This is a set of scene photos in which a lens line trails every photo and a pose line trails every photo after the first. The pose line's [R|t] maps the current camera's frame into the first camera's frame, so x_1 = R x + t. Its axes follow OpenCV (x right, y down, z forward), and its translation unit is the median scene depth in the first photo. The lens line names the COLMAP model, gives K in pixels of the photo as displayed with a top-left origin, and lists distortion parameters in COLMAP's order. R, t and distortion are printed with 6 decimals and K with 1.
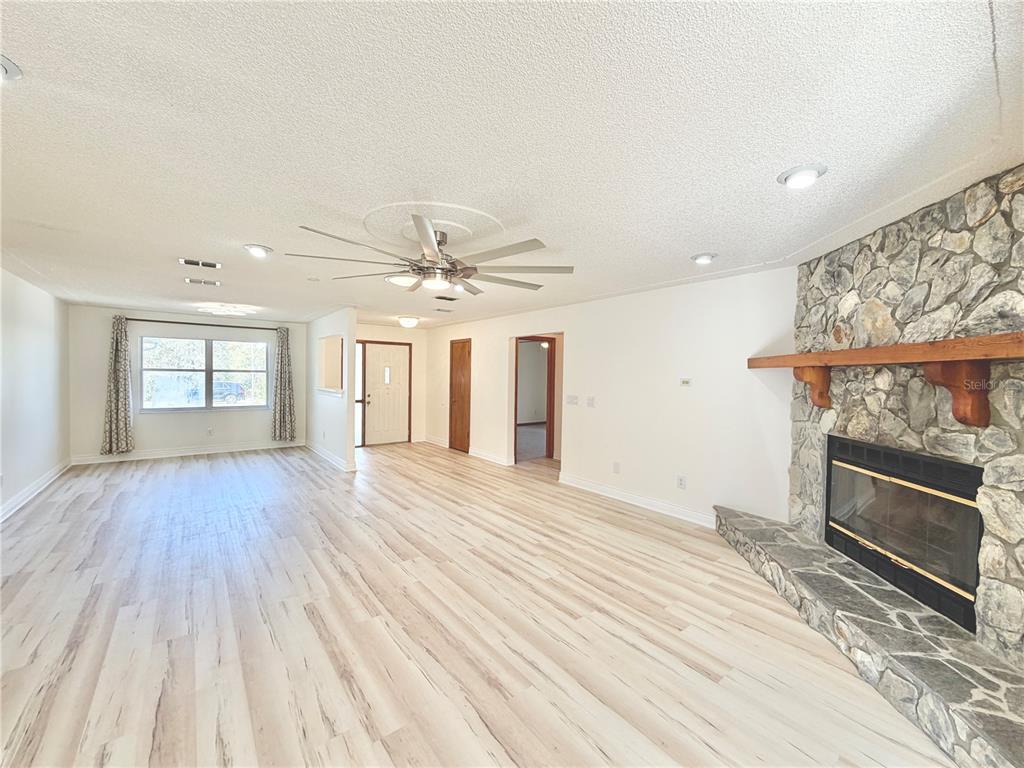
lens RADIAL K [[409.1, 0, 508.2], [0, 409.1, 383.4], [0, 0, 1]] dist [-0.001790, 0.000689]
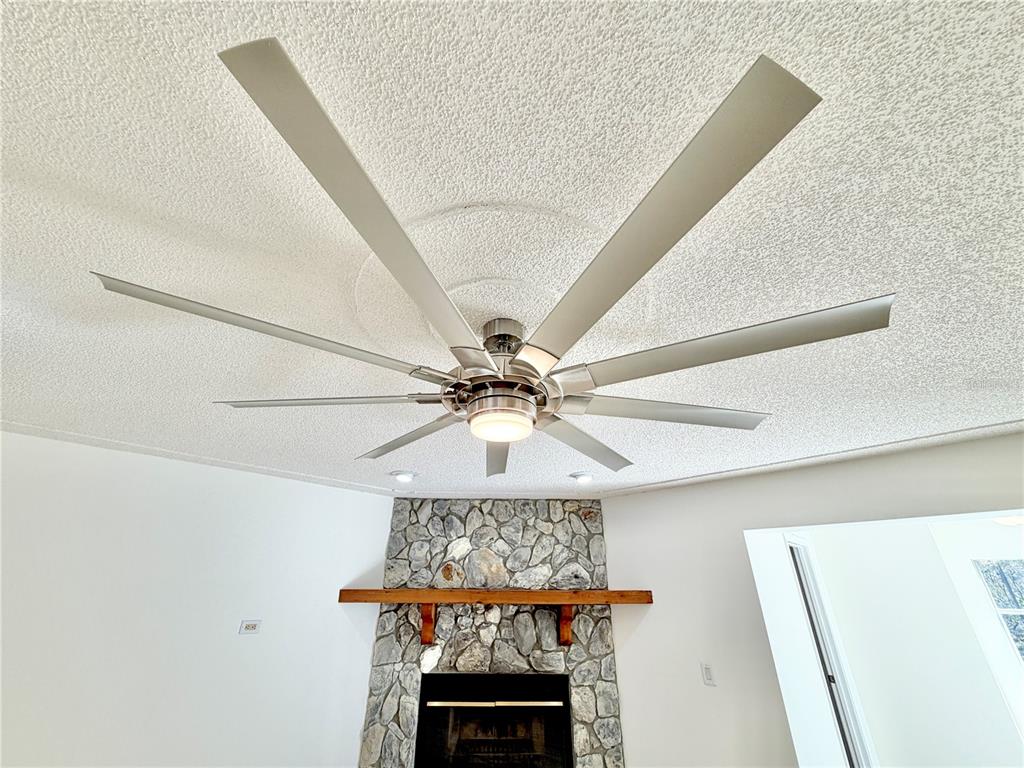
lens RADIAL K [[409.1, 0, 509.0], [0, 409.1, 383.3], [0, 0, 1]] dist [-0.001790, 0.000689]
pose [[-0.129676, 0.434643, 0.891218, -0.525012], [0.011015, 0.899383, -0.437022, -0.087998], [-0.991495, -0.046855, -0.121416, 0.954233]]
